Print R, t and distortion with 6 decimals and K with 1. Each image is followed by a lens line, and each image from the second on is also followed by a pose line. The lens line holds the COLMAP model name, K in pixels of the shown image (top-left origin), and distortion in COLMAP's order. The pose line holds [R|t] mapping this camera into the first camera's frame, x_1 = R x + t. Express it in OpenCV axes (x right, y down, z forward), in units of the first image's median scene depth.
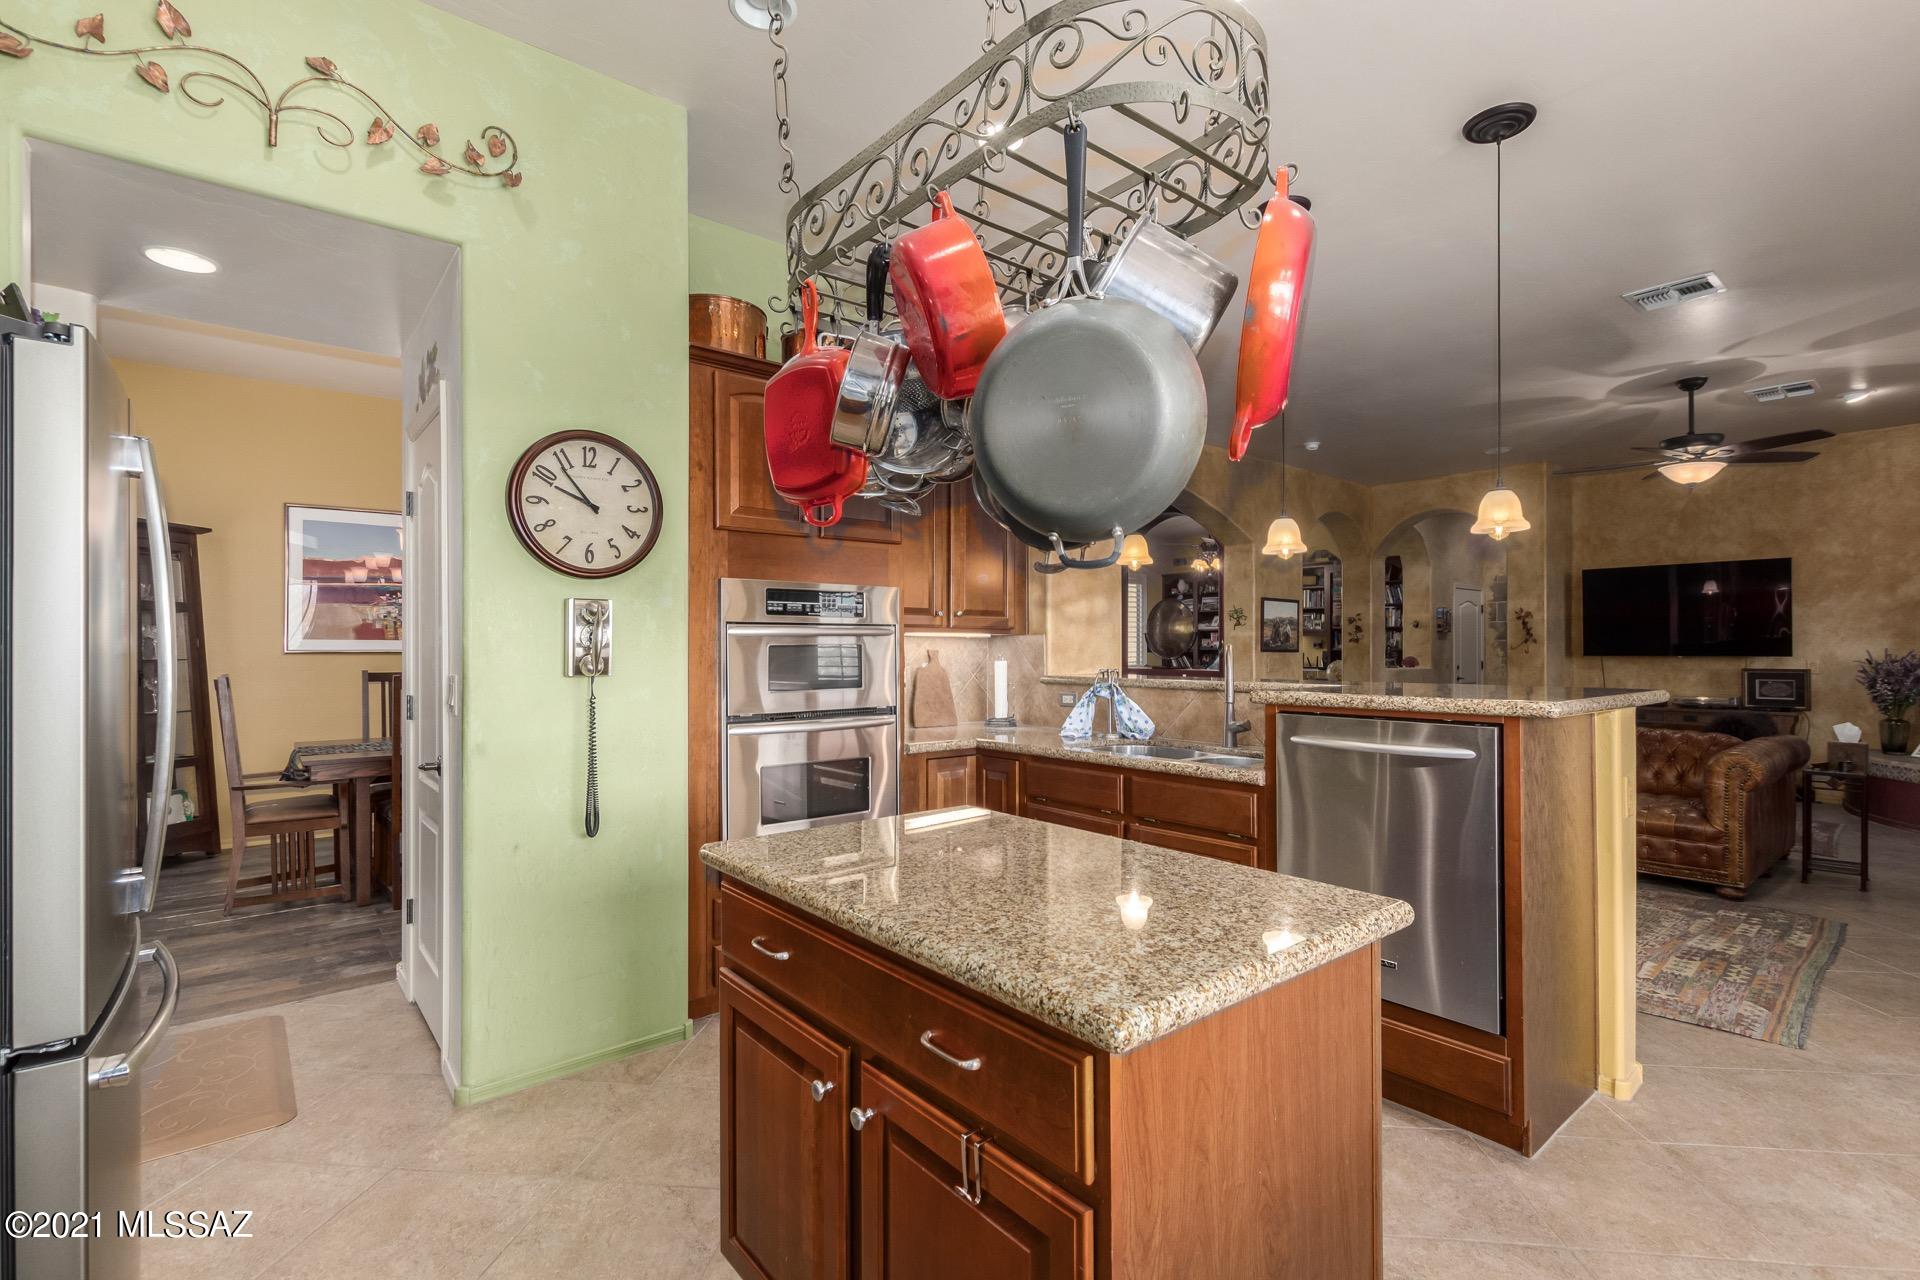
lens RADIAL K [[873.8, 0, 956.8], [0, 873.8, 646.7], [0, 0, 1]] dist [0.008994, -0.002567]
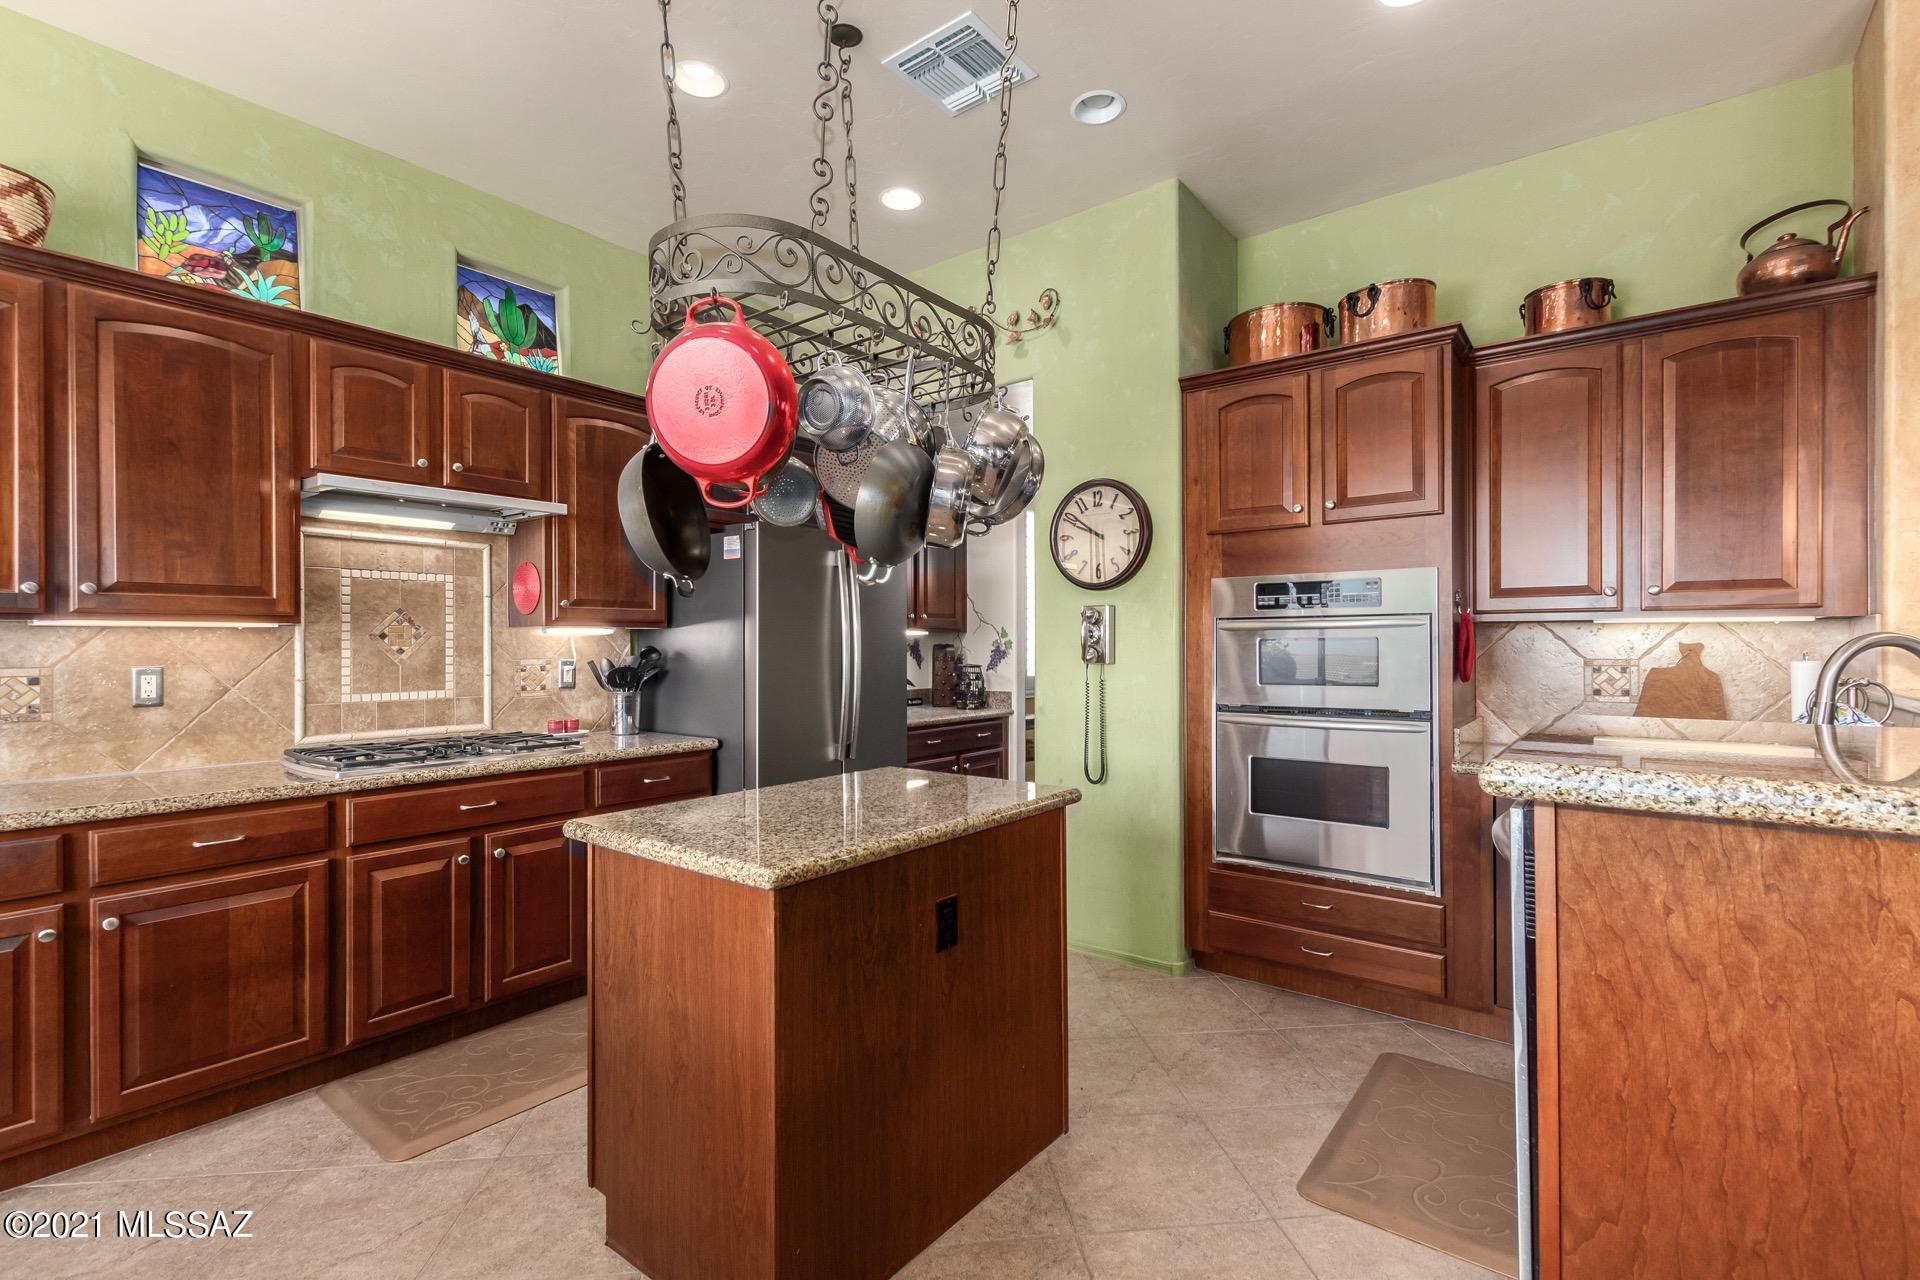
lens RADIAL K [[873.8, 0, 954.5], [0, 873.8, 642.4], [0, 0, 1]] dist [0.008994, -0.002567]
pose [[0.222068, -0.002538, -0.975028, 0.350103], [0.004688, 0.999988, -0.001536, 0.001051], [0.975020, -0.004230, 0.222077, 0.207576]]
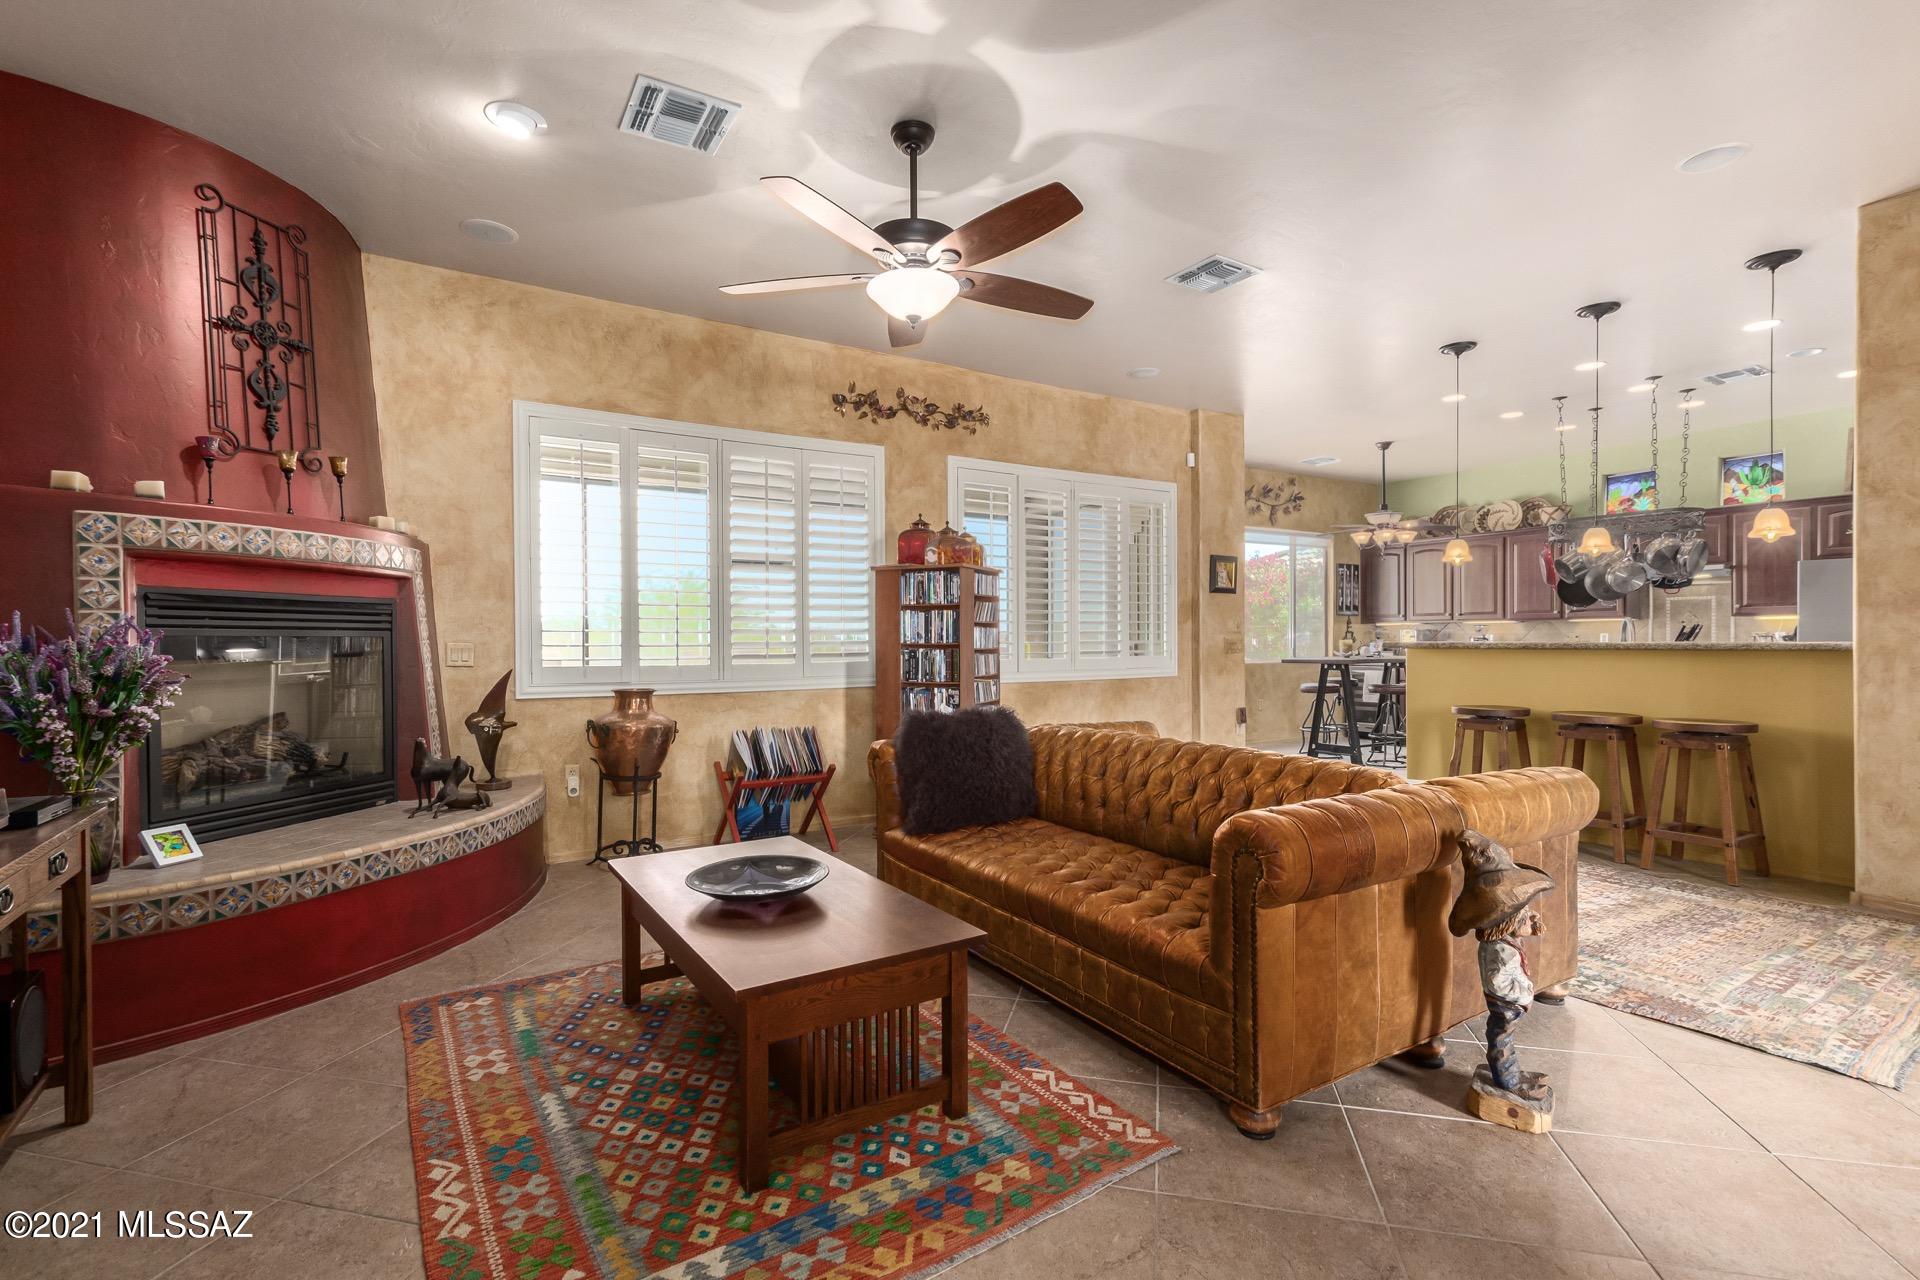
lens RADIAL K [[873.8, 0, 954.7], [0, 873.8, 638.4], [0, 0, 1]] dist [0.008994, -0.002567]
pose [[-0.989132, 0.004393, 0.146964, 0.625708], [0.004006, 0.999988, -0.002932, 0.016648], [-0.146975, -0.002311, -0.989137, 1.297393]]
